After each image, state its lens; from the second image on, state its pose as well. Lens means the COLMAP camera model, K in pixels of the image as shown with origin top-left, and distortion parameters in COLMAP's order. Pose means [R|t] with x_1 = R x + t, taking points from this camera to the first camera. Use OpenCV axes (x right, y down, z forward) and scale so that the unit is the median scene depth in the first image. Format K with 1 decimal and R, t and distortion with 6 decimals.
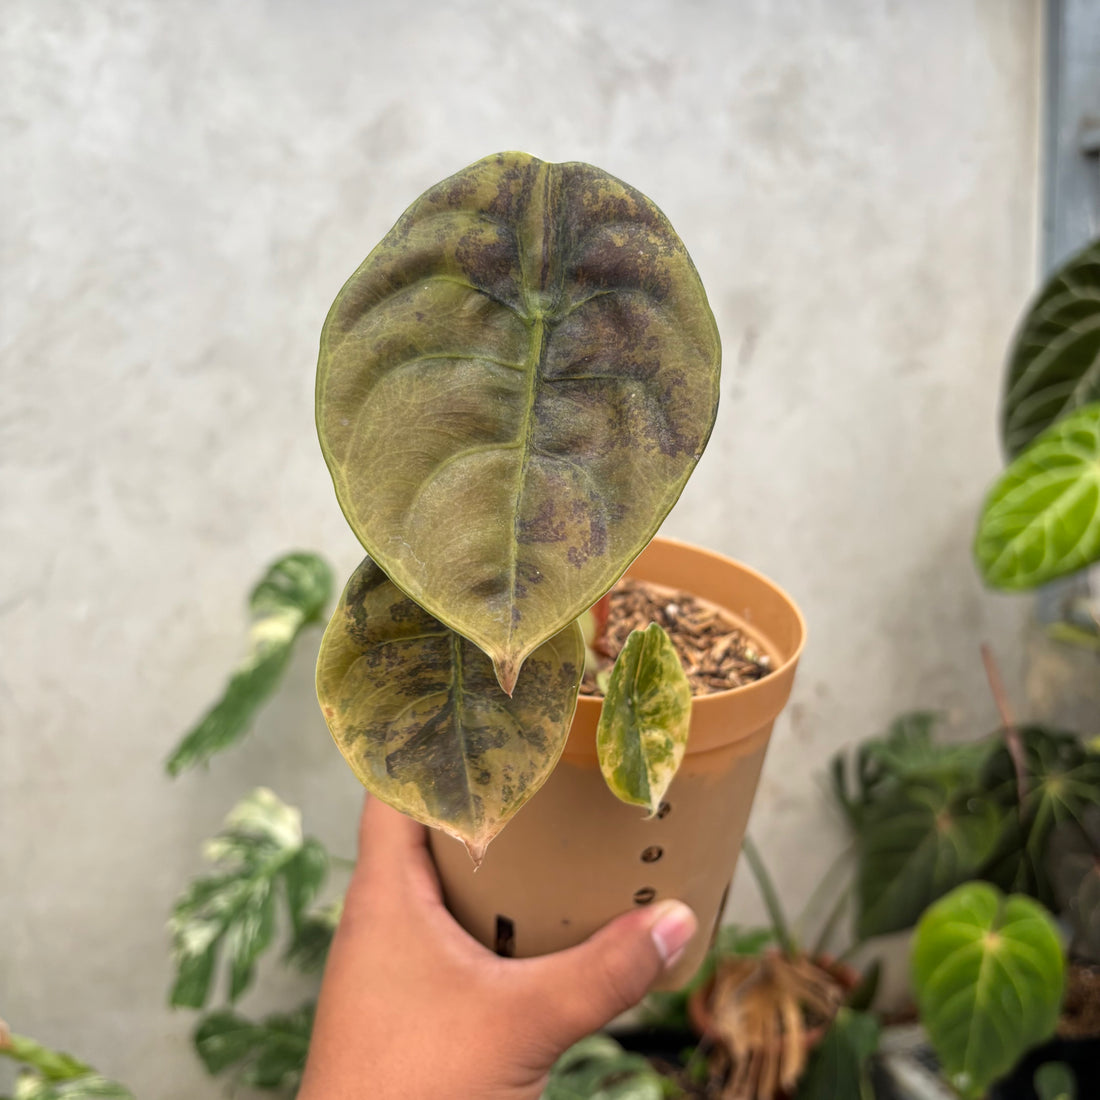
lens RADIAL K [[893.6, 0, 550.0], [0, 893.6, 550.0], [0, 0, 1]] dist [0.088012, -0.176037]
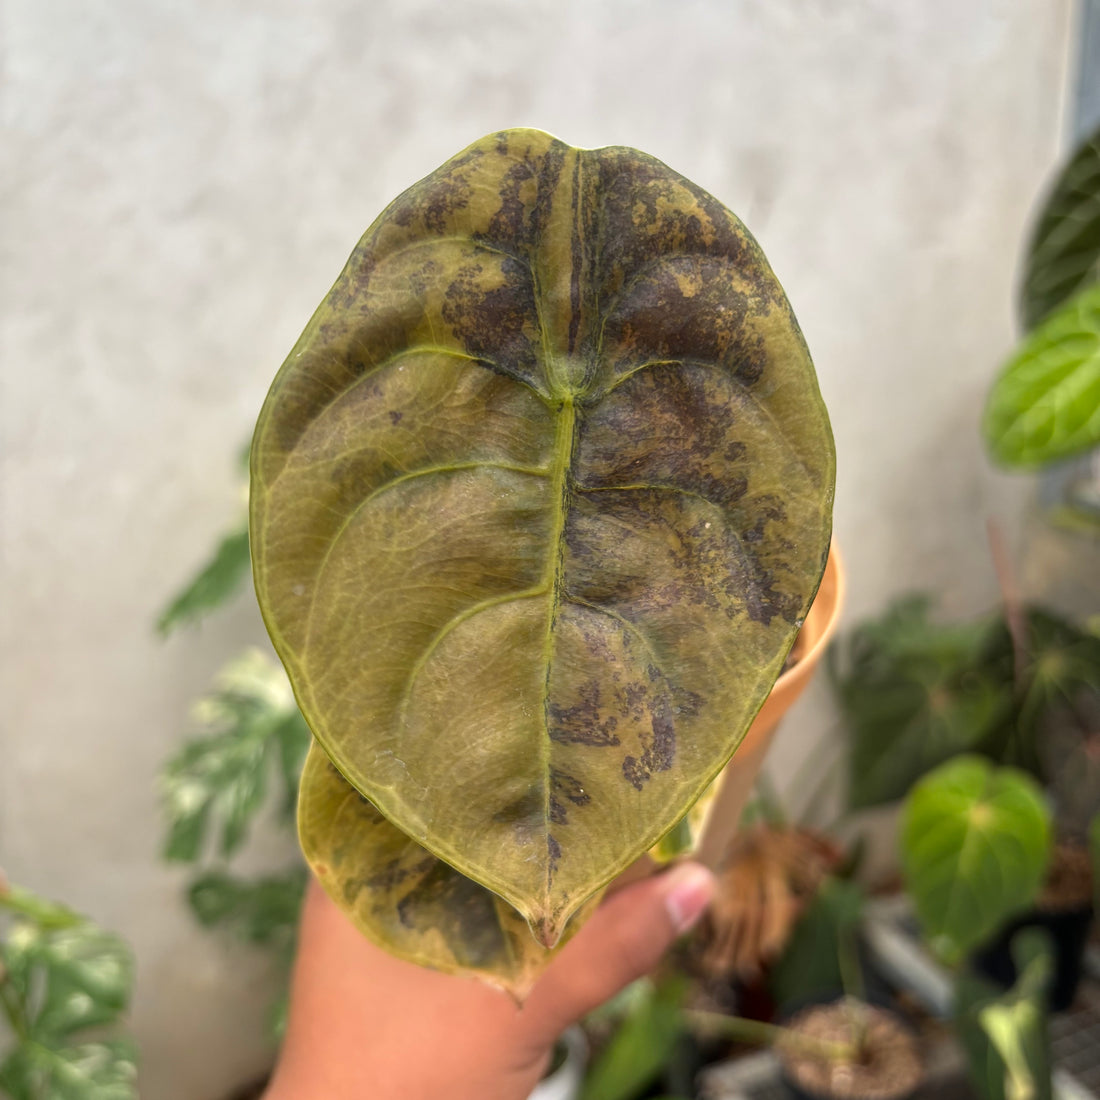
lens RADIAL K [[893.6, 0, 550.0], [0, 893.6, 550.0], [0, 0, 1]] dist [0.088012, -0.176037]
pose [[0.998540, -0.032768, 0.042943, -0.061069], [0.020315, 0.964432, 0.263548, -0.338992], [-0.050052, -0.262291, 0.963690, 0.318799]]
